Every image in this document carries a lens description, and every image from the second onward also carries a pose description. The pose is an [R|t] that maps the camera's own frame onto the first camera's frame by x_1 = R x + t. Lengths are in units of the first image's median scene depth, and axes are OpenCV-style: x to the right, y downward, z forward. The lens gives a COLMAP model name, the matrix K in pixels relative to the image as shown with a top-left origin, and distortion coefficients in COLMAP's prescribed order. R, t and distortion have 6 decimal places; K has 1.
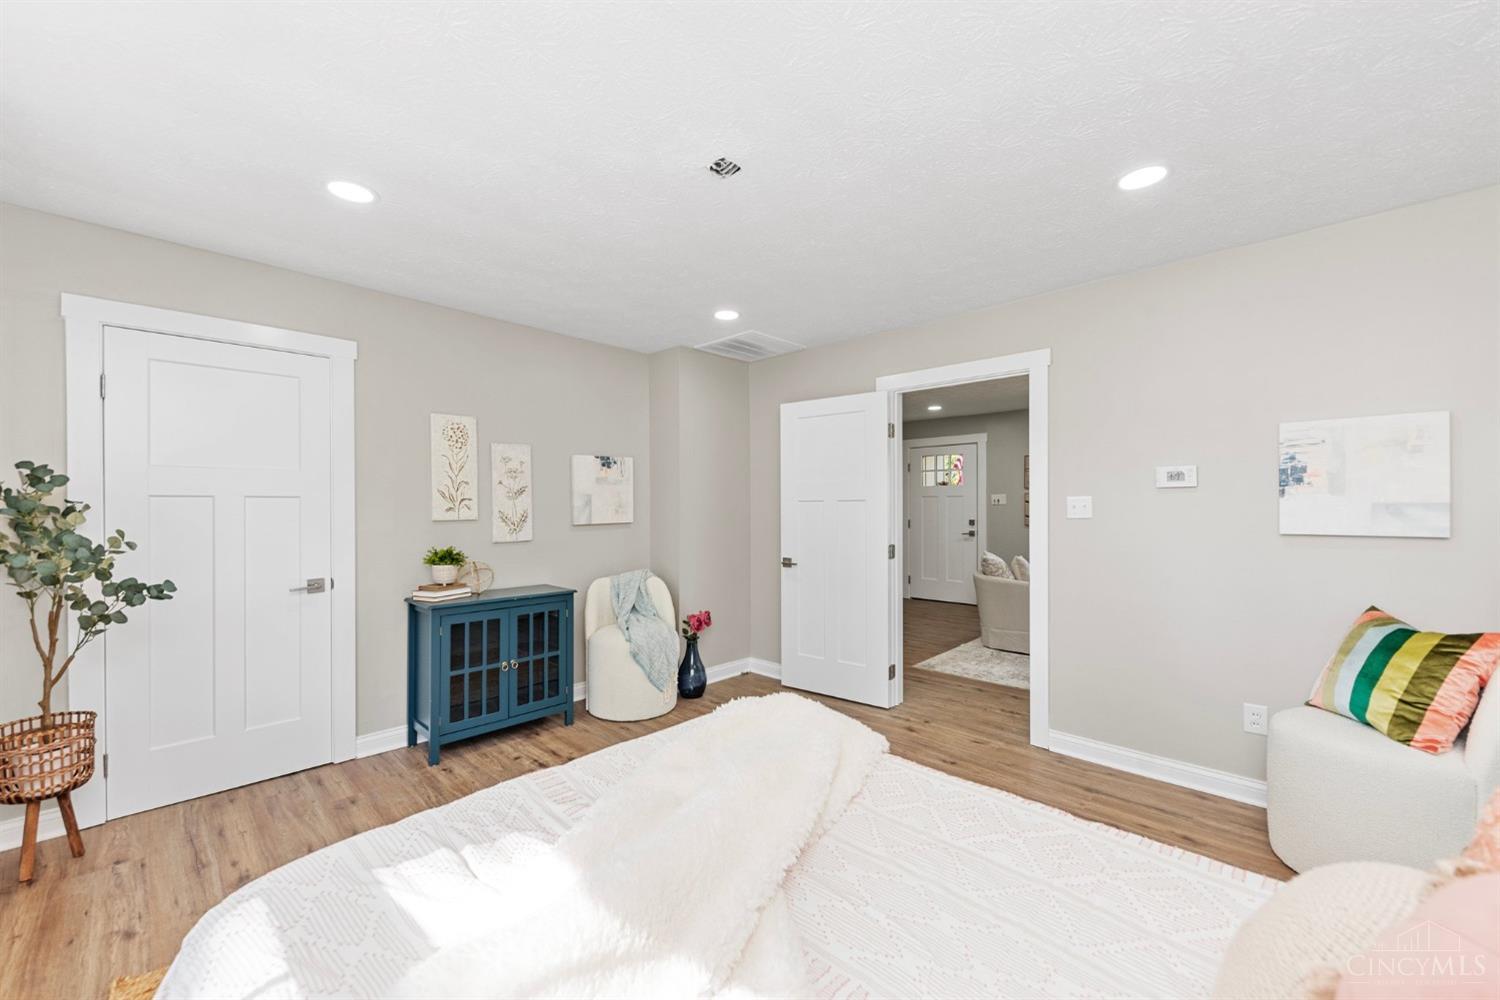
lens RADIAL K [[582.9, 0, 746.8], [0, 582.9, 517.5], [0, 0, 1]] dist [0.000338, 0.000202]
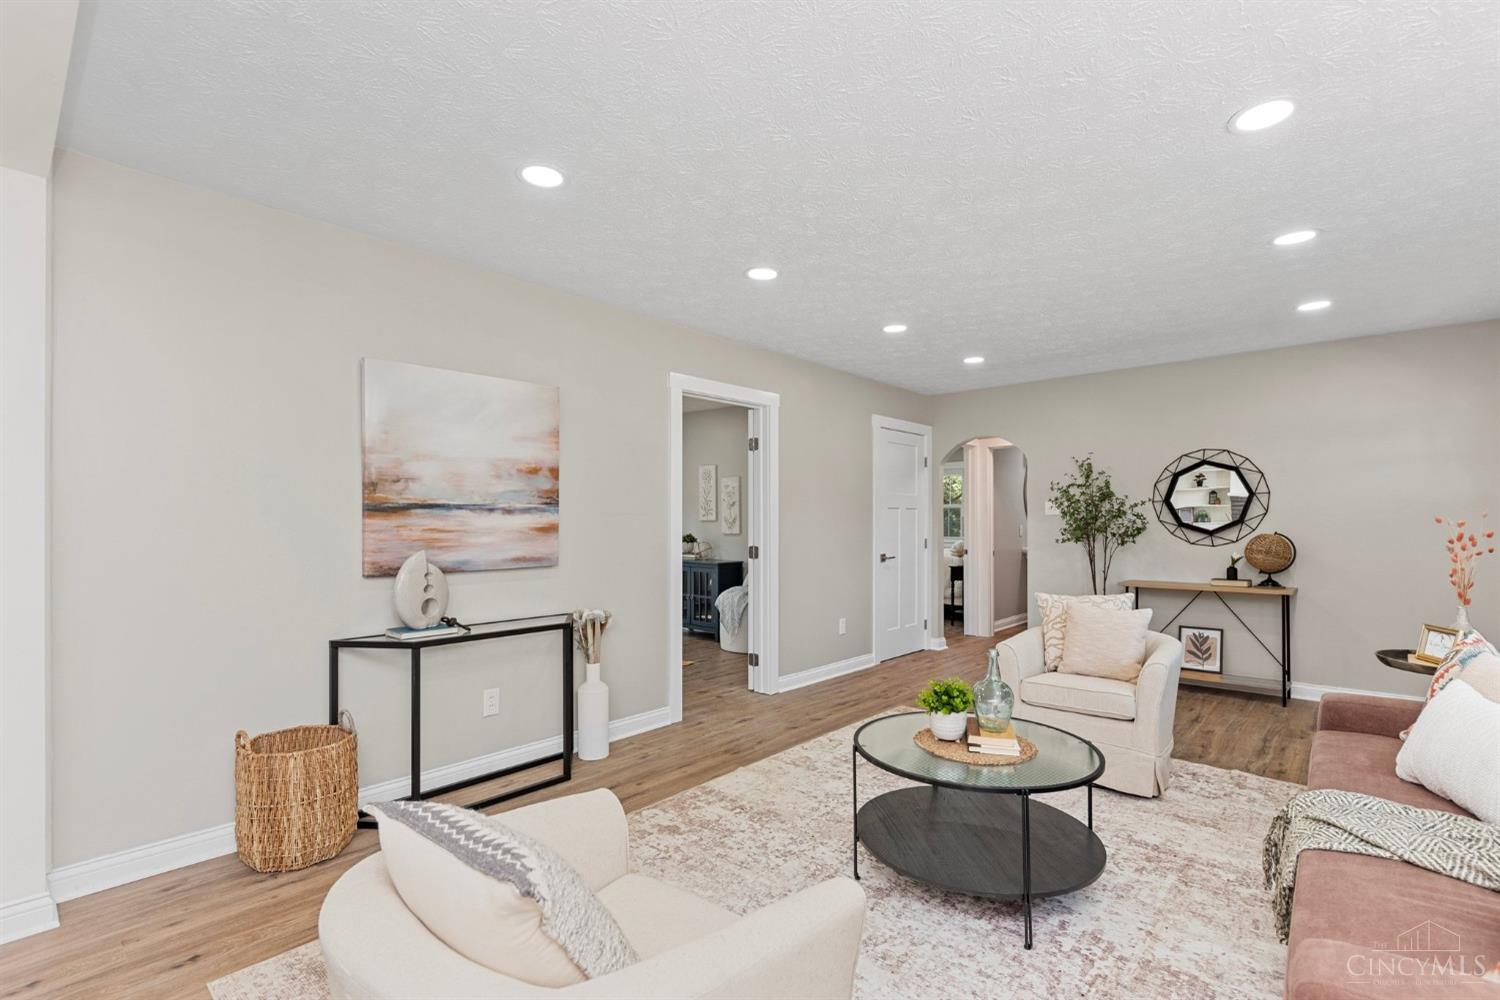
lens RADIAL K [[691.0, 0, 746.0], [0, 691.0, 517.8], [0, 0, 1]] dist [0.001188, -0.000052]
pose [[0.044205, 0.001193, -0.999022, 1.632841], [-0.021858, 0.999761, 0.000226, -0.007469], [0.998783, 0.021827, 0.044220, 0.953944]]
